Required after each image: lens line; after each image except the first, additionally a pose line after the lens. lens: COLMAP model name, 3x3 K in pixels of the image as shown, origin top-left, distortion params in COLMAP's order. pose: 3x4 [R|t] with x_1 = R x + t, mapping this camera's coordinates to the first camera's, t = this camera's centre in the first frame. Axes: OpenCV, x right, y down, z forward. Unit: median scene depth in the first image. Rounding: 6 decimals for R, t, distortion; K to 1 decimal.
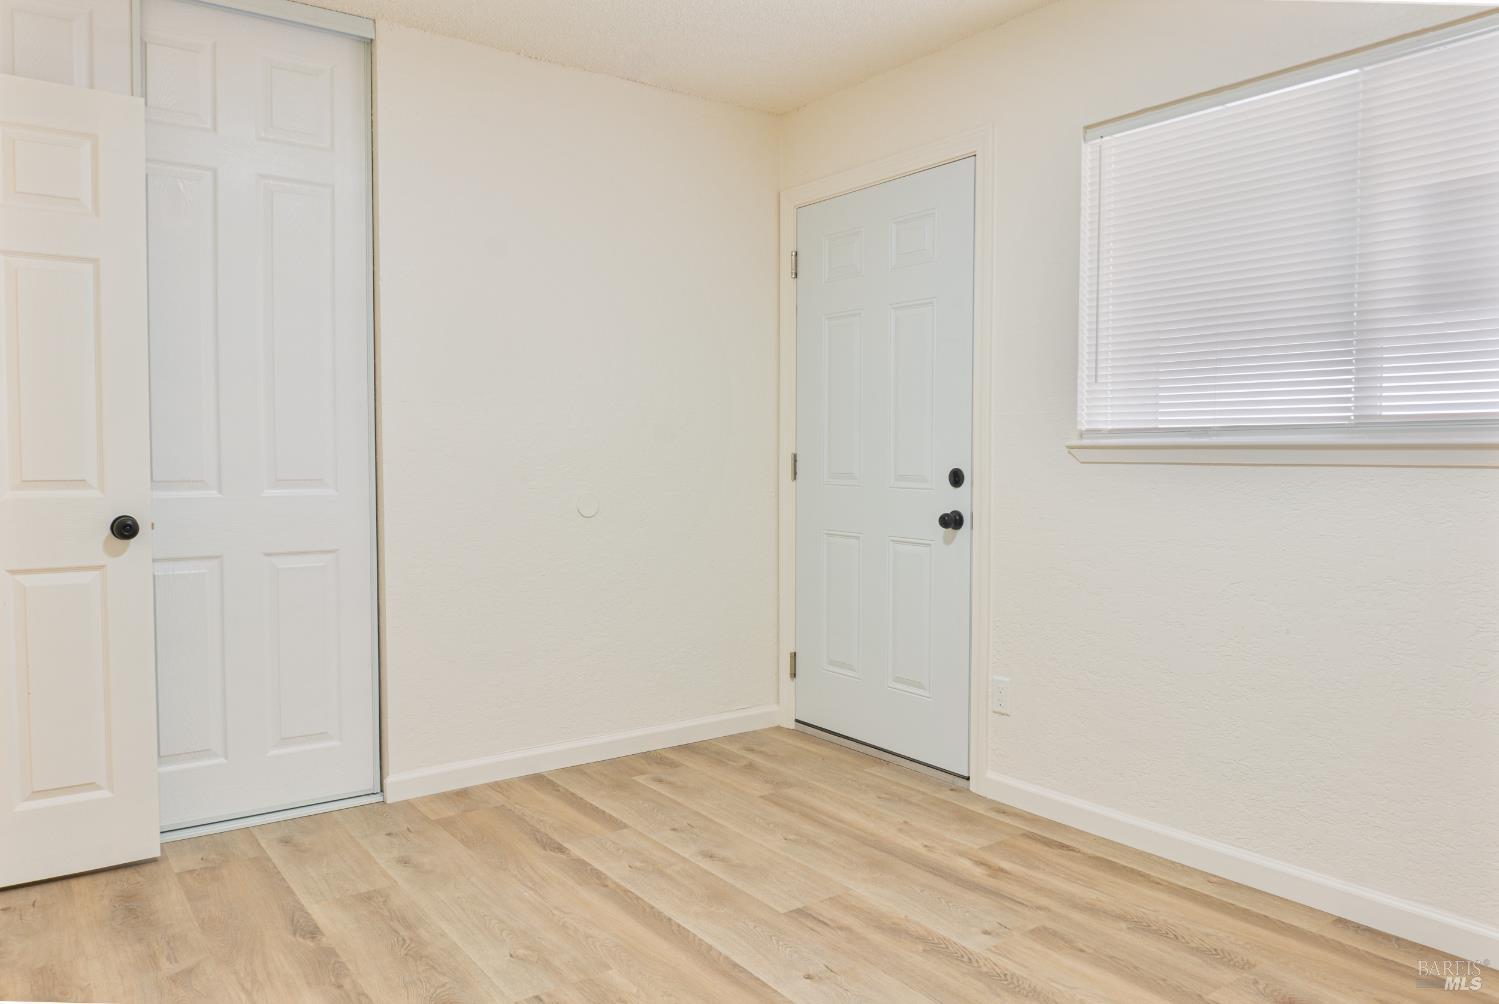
lens RADIAL K [[1026.2, 0, 749.7], [0, 1026.2, 504.9], [0, 0, 1]] dist [-0.012492, -0.002976]
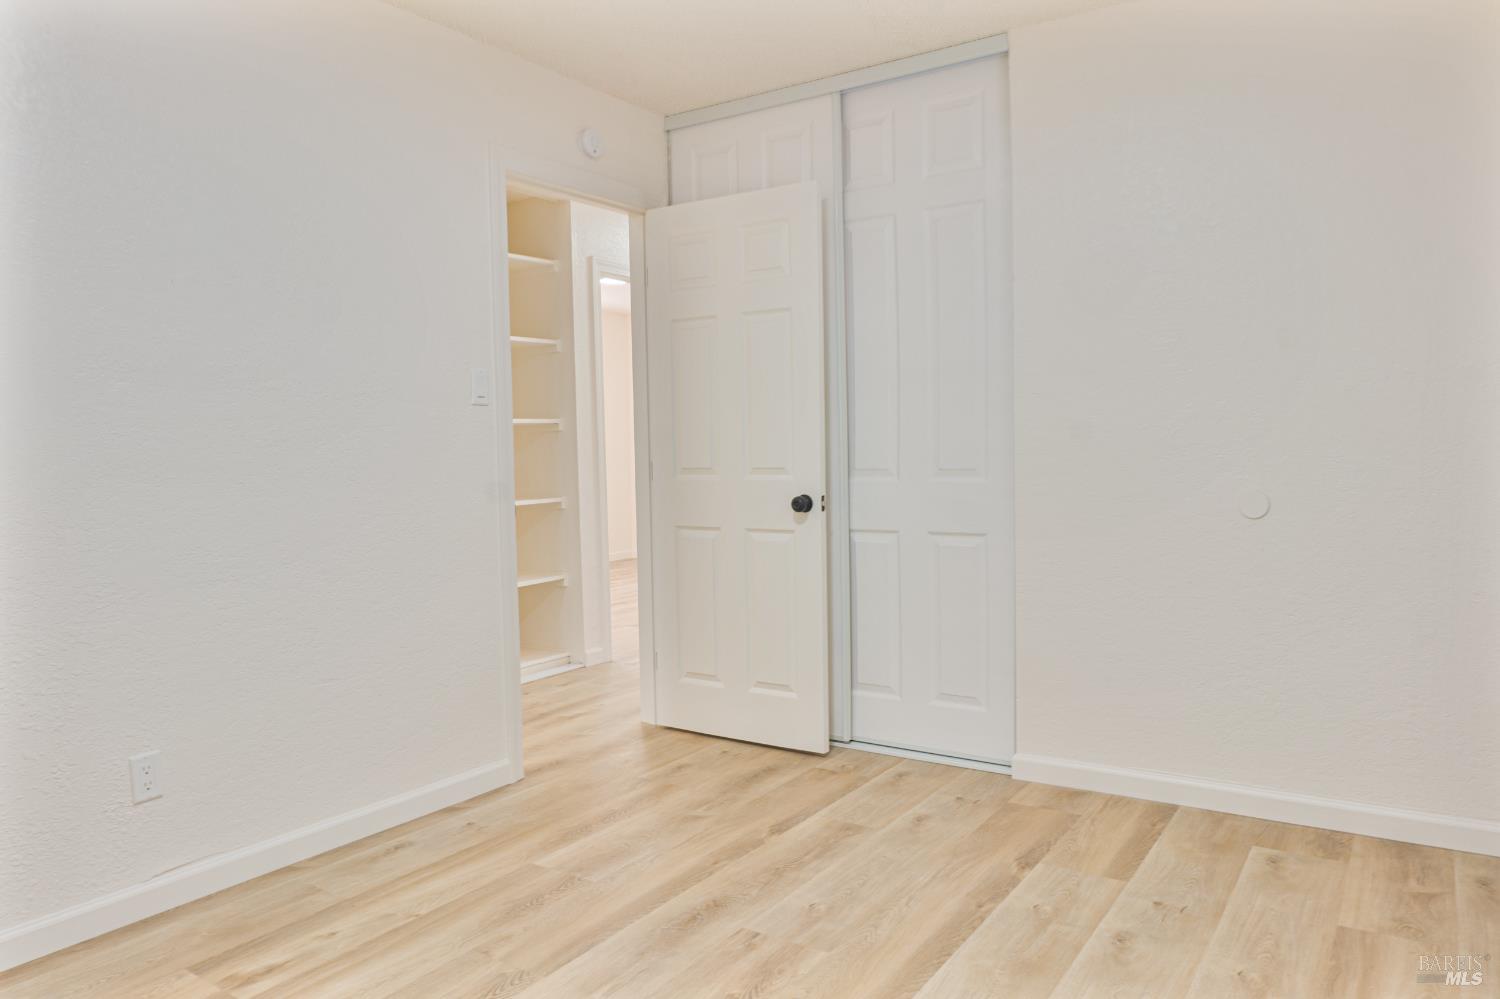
lens RADIAL K [[998.5, 0, 755.3], [0, 998.5, 504.7], [0, 0, 1]] dist [-0.014658, -0.003686]
pose [[0.337374, 0.032103, -0.940823, 0.553746], [-0.030060, 0.999276, 0.023318, -0.004032], [0.940891, 0.020415, 0.338095, 0.443050]]
